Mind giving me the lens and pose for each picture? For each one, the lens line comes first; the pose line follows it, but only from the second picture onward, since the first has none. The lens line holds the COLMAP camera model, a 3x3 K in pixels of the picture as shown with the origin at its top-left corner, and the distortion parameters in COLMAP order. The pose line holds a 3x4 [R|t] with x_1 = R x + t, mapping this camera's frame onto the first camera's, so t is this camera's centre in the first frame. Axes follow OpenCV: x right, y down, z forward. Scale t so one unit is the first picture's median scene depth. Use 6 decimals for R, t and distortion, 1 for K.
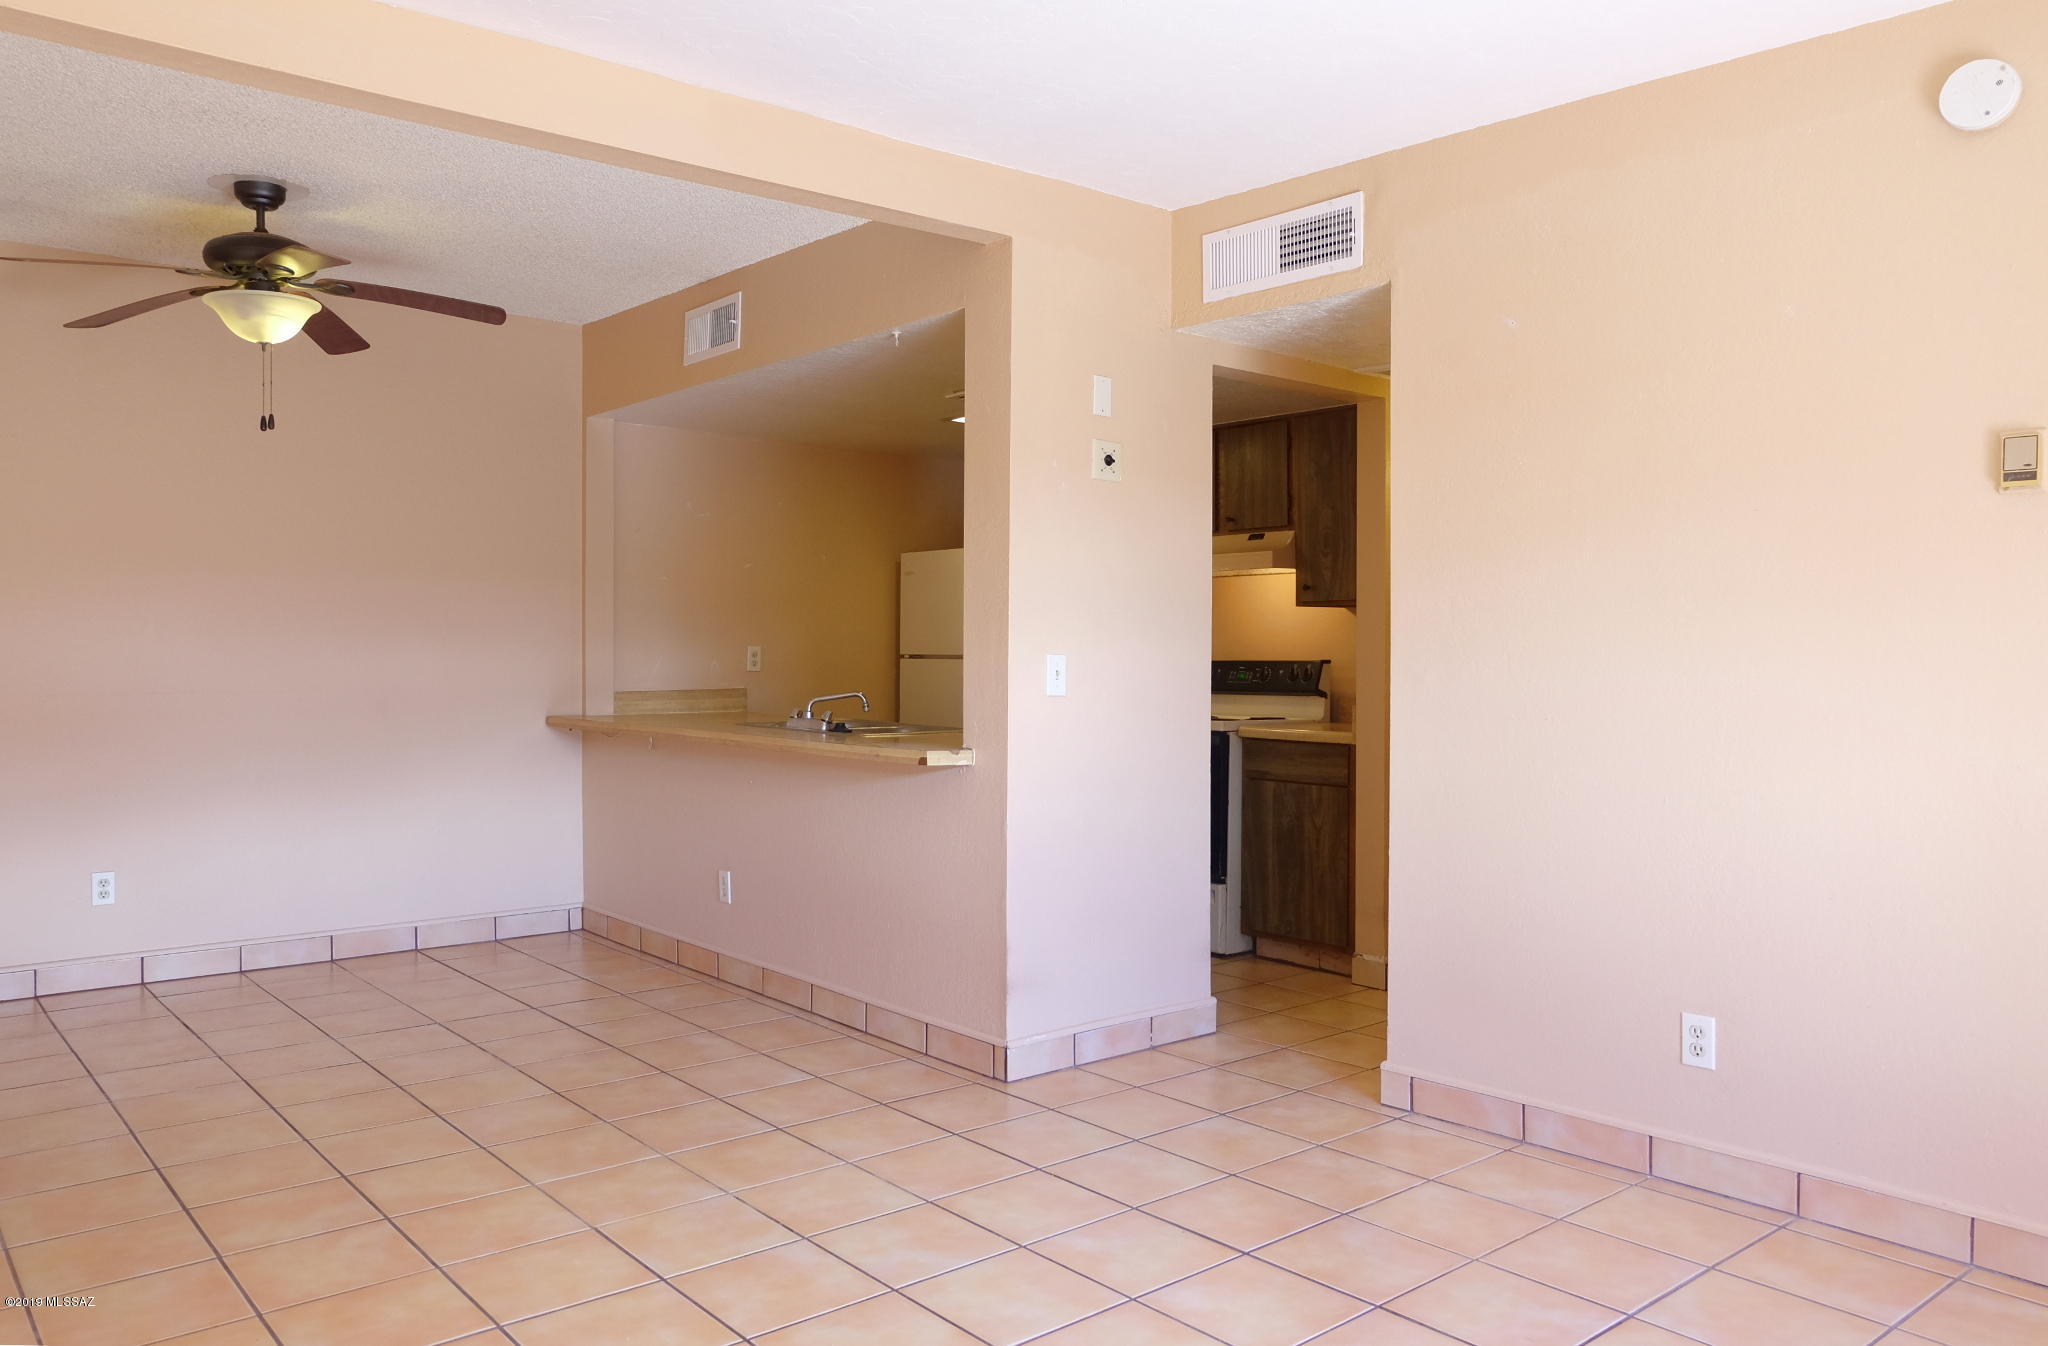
lens RADIAL K [[1463.8, 0, 1026.2], [0, 1463.8, 661.0], [0, 0, 1]] dist [-0.045685, 0.029762]
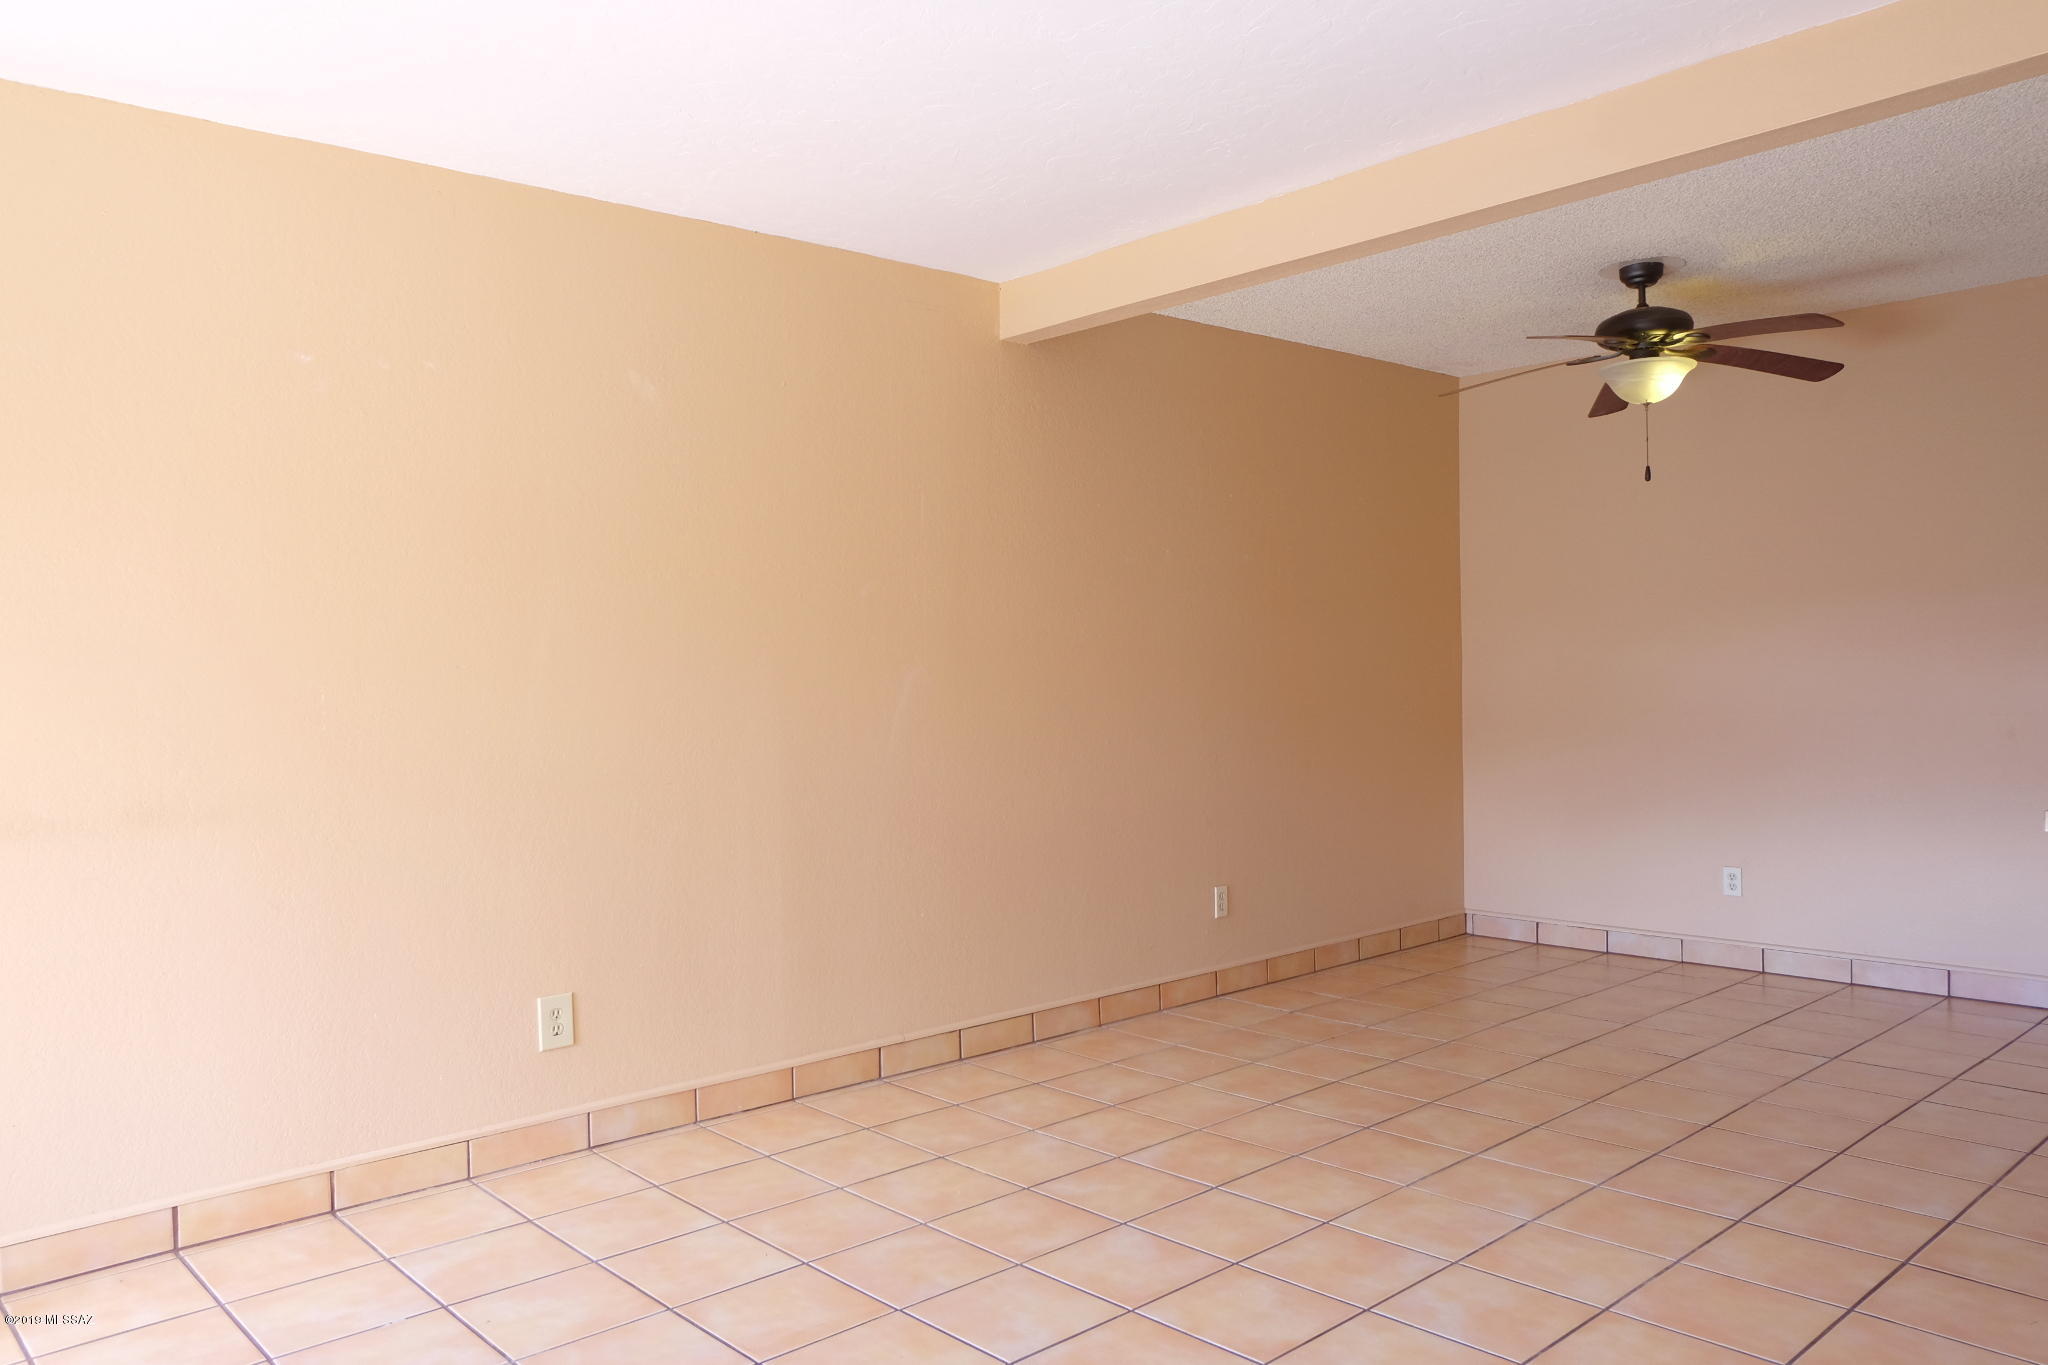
lens RADIAL K [[1463.8, 0, 1022.7], [0, 1463.8, 679.6], [0, 0, 1]] dist [-0.045685, 0.029762]
pose [[0.046561, -0.004078, -0.998907, 0.607703], [0.006562, 0.999971, -0.003776, -0.002969], [0.998894, -0.006379, 0.046587, 0.477707]]
